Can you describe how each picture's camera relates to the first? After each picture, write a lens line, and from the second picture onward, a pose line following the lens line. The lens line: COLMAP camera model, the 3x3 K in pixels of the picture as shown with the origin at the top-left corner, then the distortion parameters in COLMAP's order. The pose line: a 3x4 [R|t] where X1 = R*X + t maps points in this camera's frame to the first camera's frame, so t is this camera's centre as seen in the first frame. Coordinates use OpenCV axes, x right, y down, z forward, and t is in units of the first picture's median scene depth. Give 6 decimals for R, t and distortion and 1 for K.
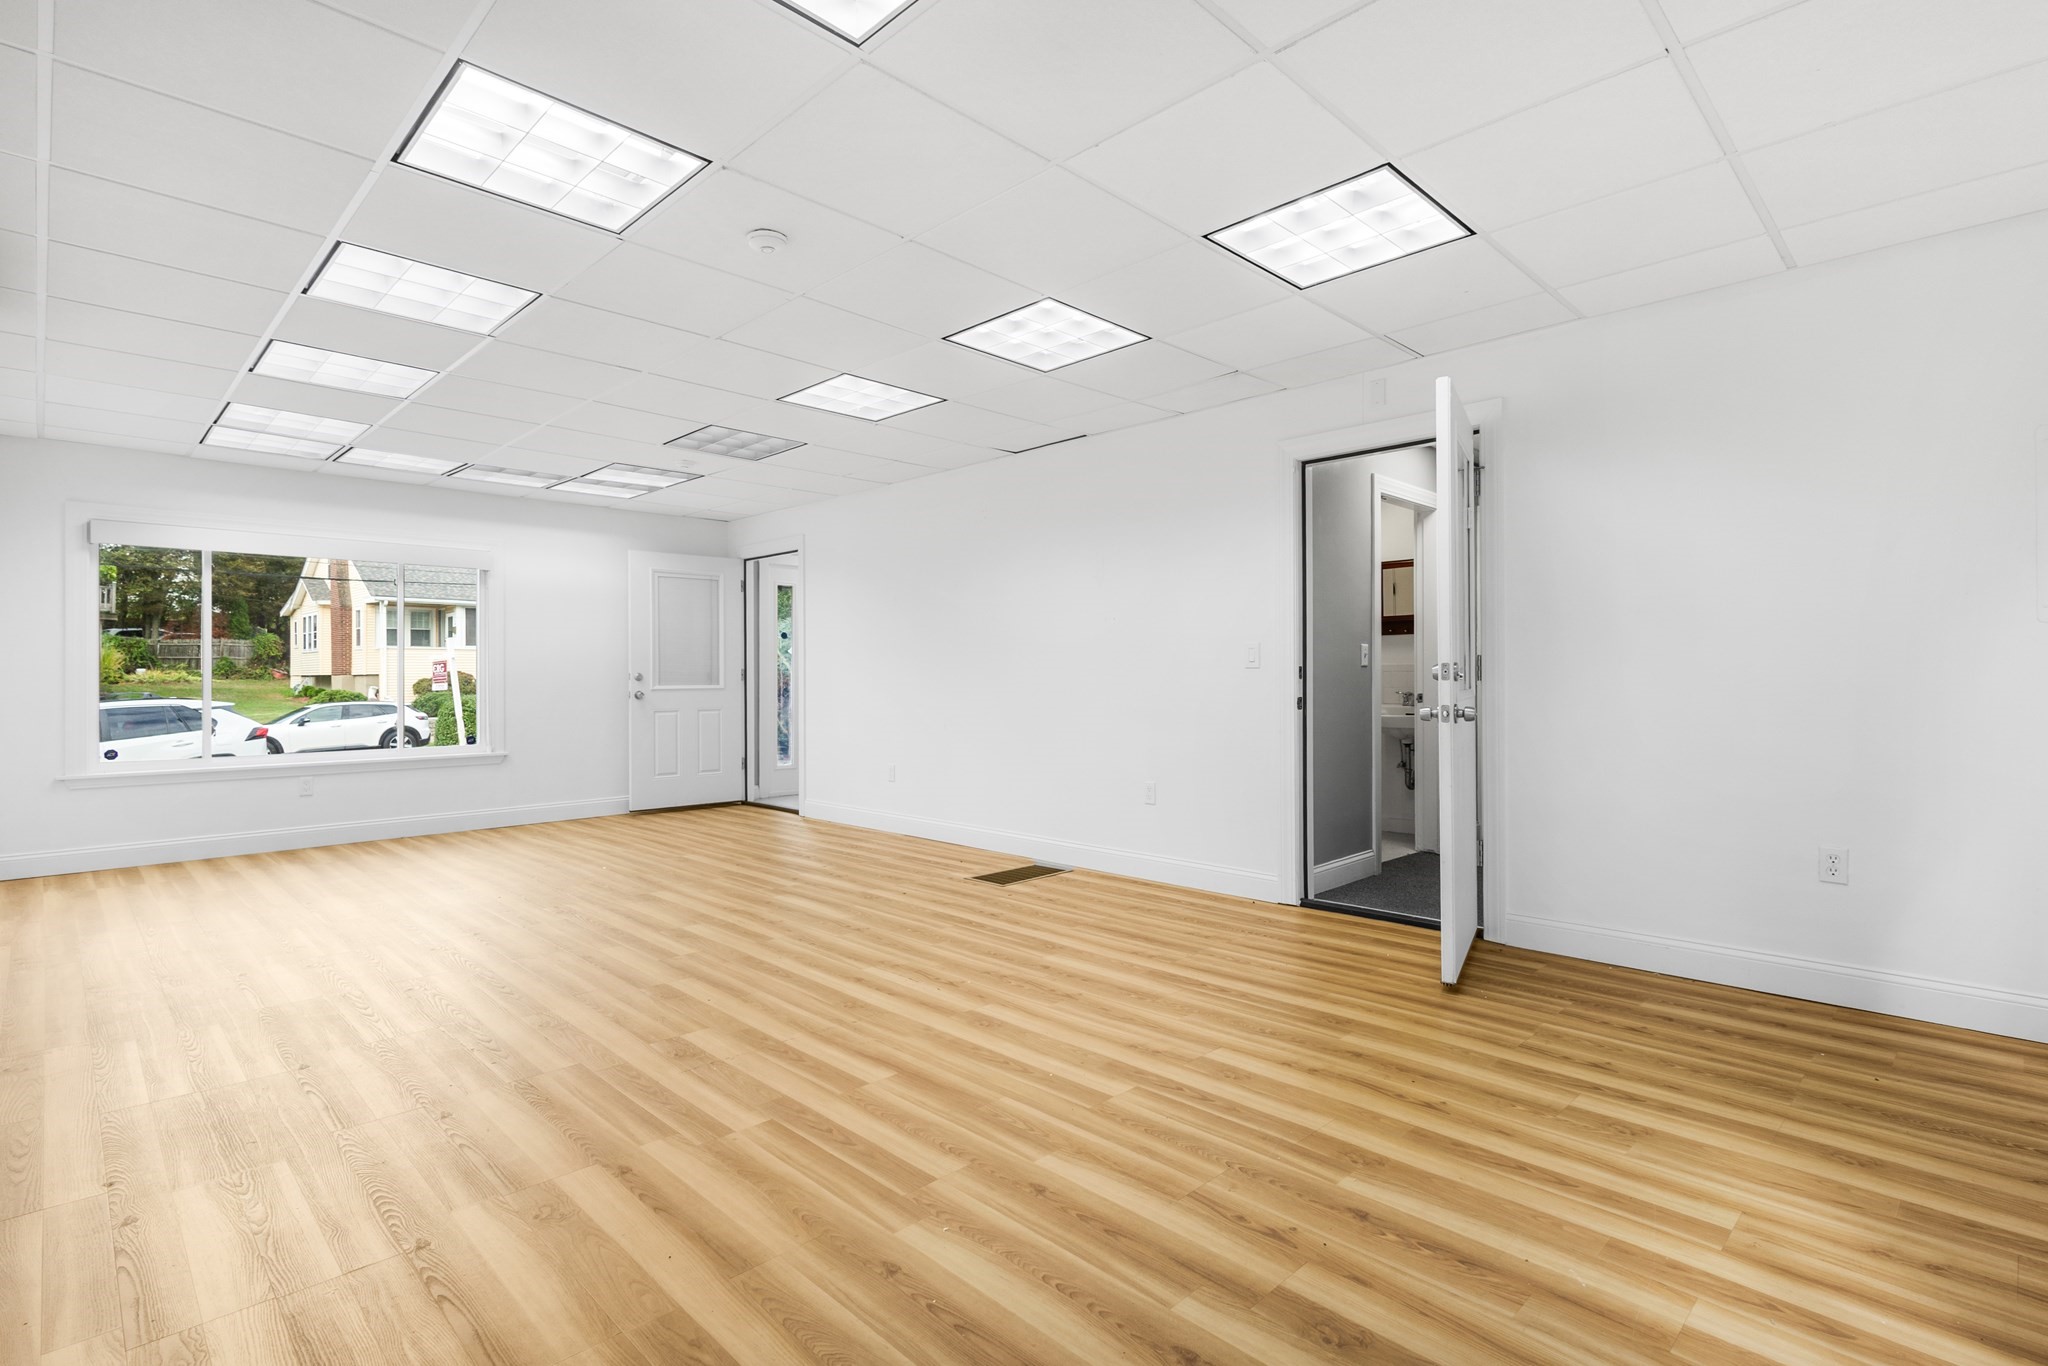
lens RADIAL K [[967.2, 0, 1020.3], [0, 967.2, 655.5], [0, 0, 1]] dist [0.019950, 0.000149]
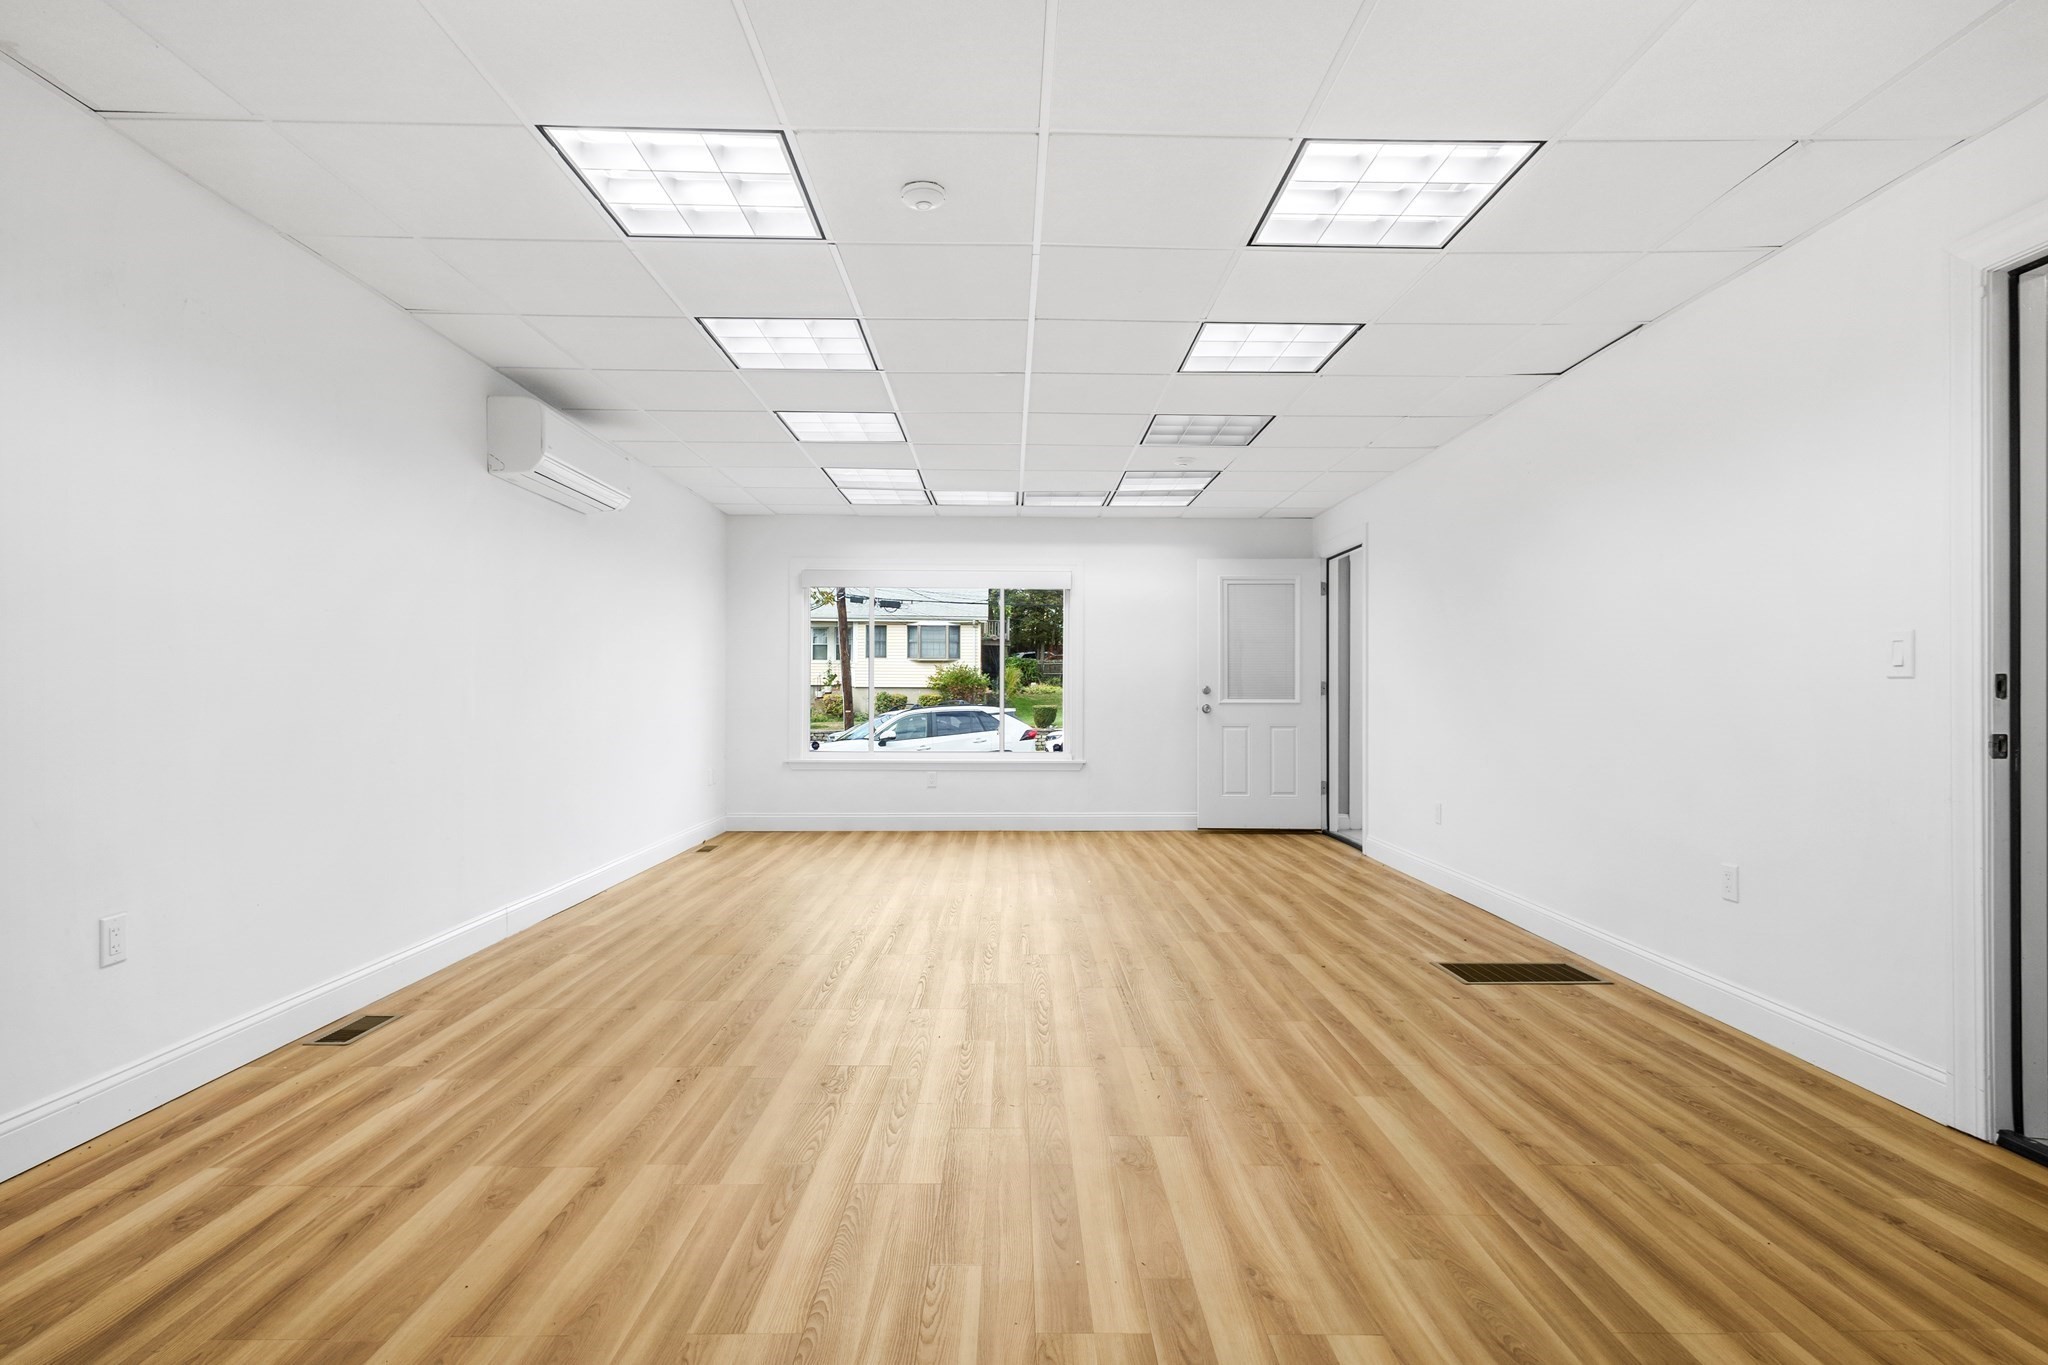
lens RADIAL K [[1013.1, 0, 1035.3], [0, 1013.1, 654.7], [0, 0, 1]] dist [0.013187, 0.000309]
pose [[0.725067, -0.018373, -0.688434, 0.246230], [0.008200, 0.999804, -0.018047, 0.005572], [0.688630, 0.007440, 0.725075, 0.214405]]
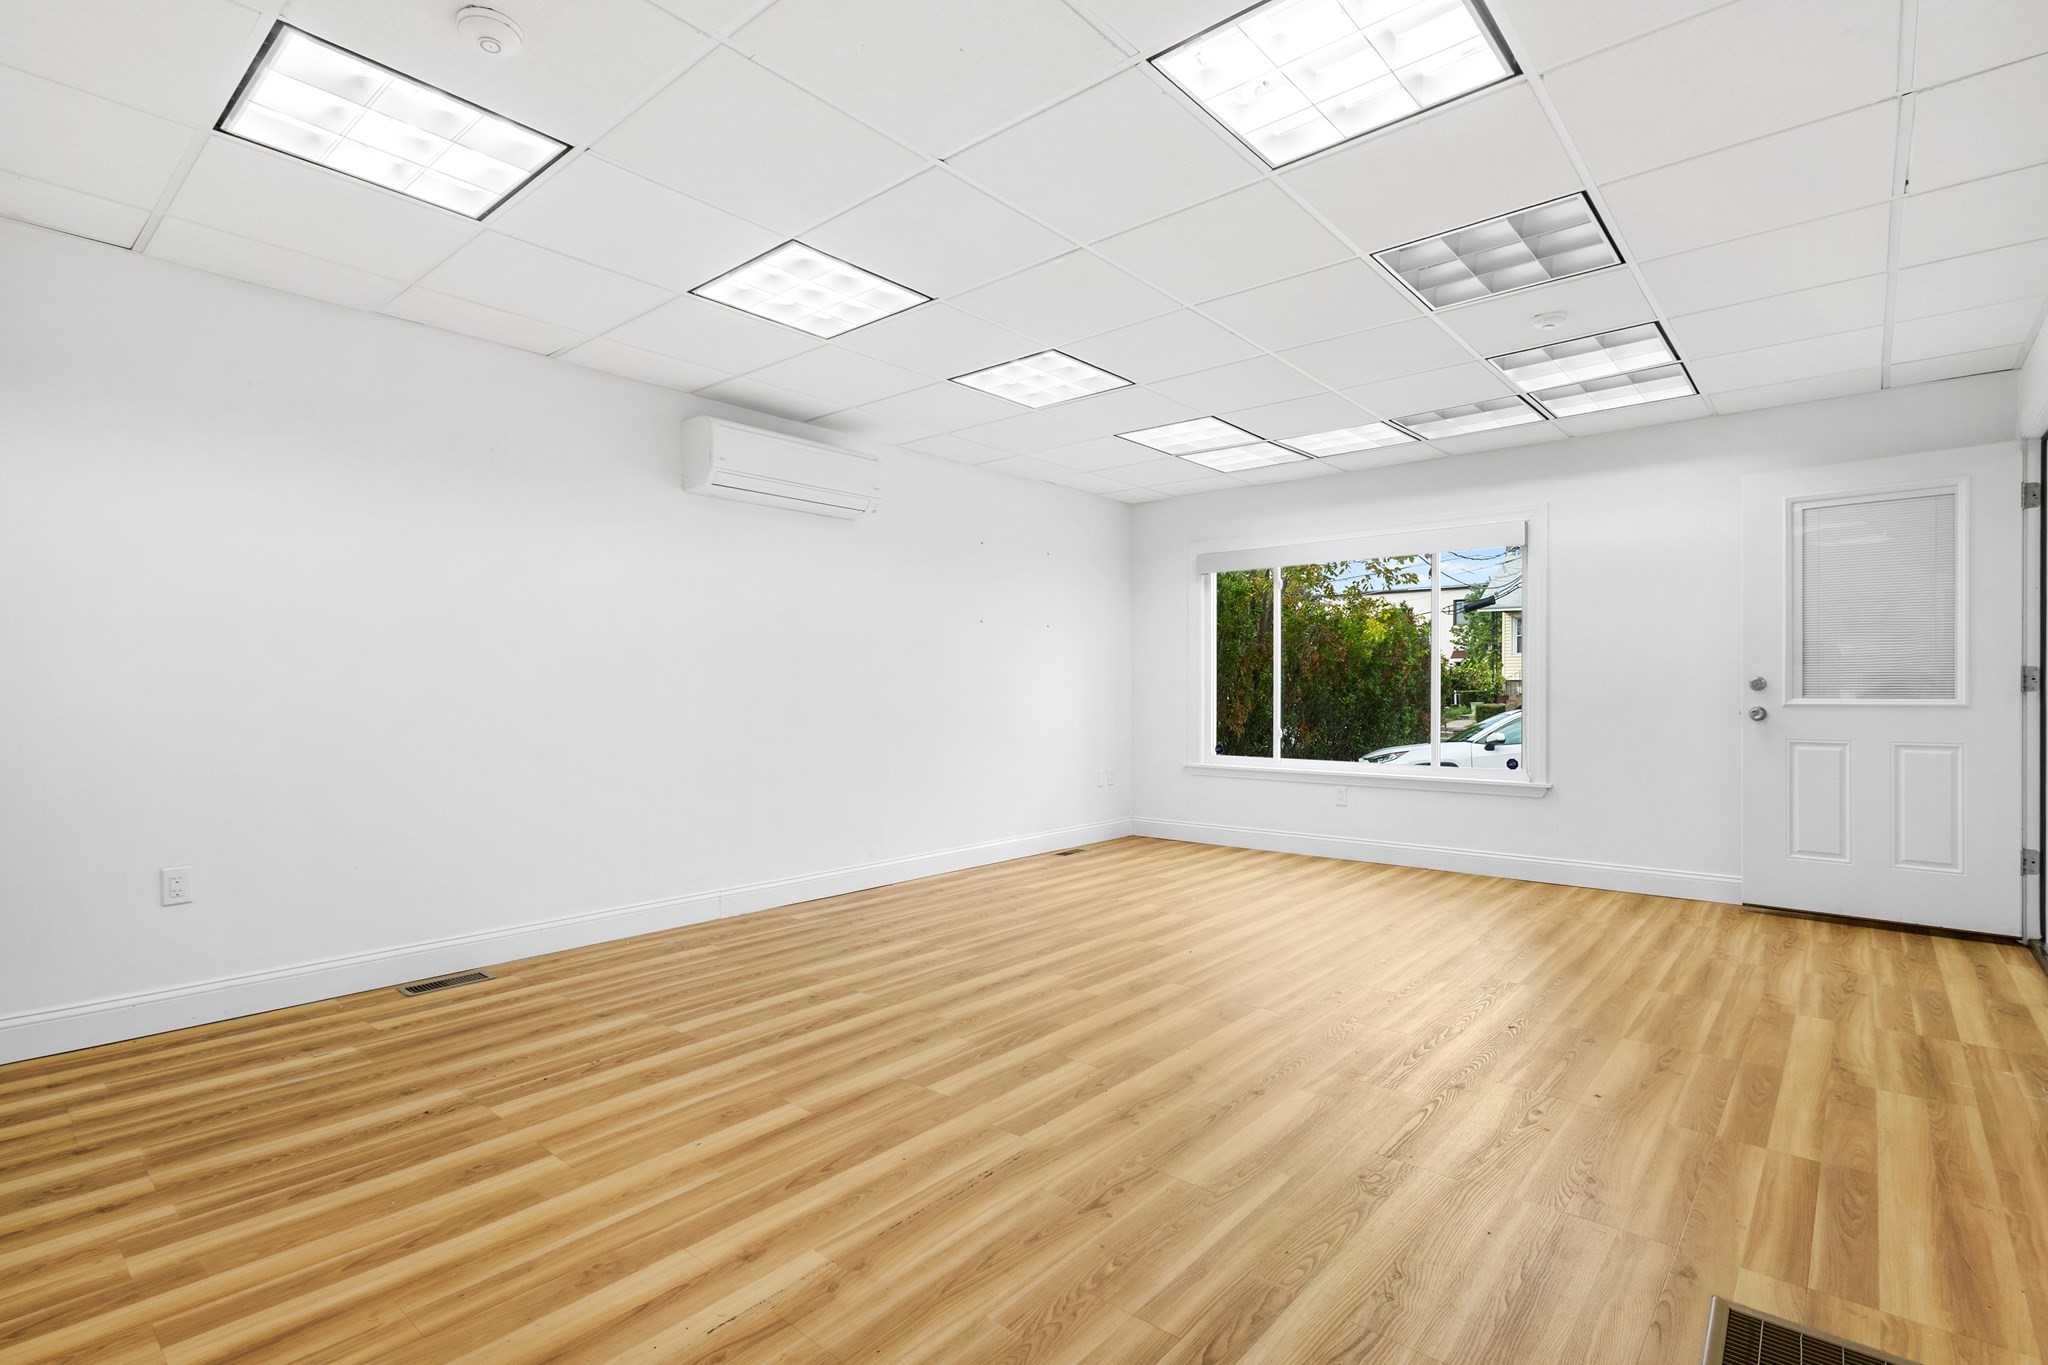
lens RADIAL K [[962.9, 0, 1029.1], [0, 962.9, 685.0], [0, 0, 1]] dist [0.005003, 0.000191]
pose [[0.080457, 0.000645, -0.996758, 0.233263], [0.024595, 0.999694, 0.002632, 0.014395], [0.996455, -0.024727, 0.080417, 0.699192]]
